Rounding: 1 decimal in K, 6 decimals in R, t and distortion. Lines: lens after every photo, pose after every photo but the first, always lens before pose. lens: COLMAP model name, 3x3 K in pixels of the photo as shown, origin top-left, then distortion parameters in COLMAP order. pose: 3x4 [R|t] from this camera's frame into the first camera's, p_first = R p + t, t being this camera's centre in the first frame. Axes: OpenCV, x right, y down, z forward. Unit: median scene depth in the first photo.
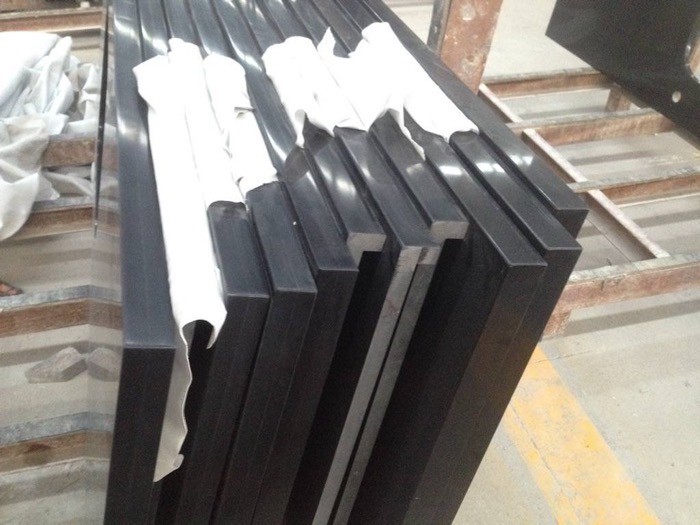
lens RADIAL K [[660.6, 0, 350.0], [0, 660.6, 262.5], [0, 0, 1]] dist [0.171139, -0.311249]
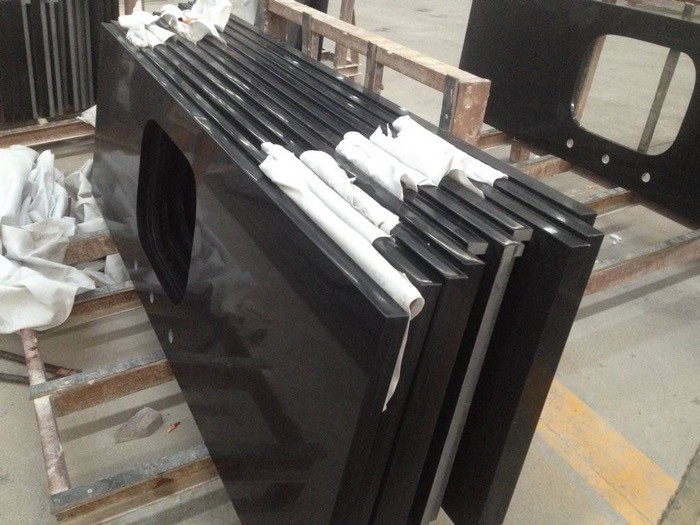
lens RADIAL K [[660.6, 0, 350.0], [0, 660.6, 262.5], [0, 0, 1]] dist [0.171139, -0.311249]
pose [[0.977341, -0.138157, 0.160364, -0.195888], [0.154609, 0.983392, -0.095054, 0.039179], [-0.144568, 0.117694, 0.982470, -0.197144]]
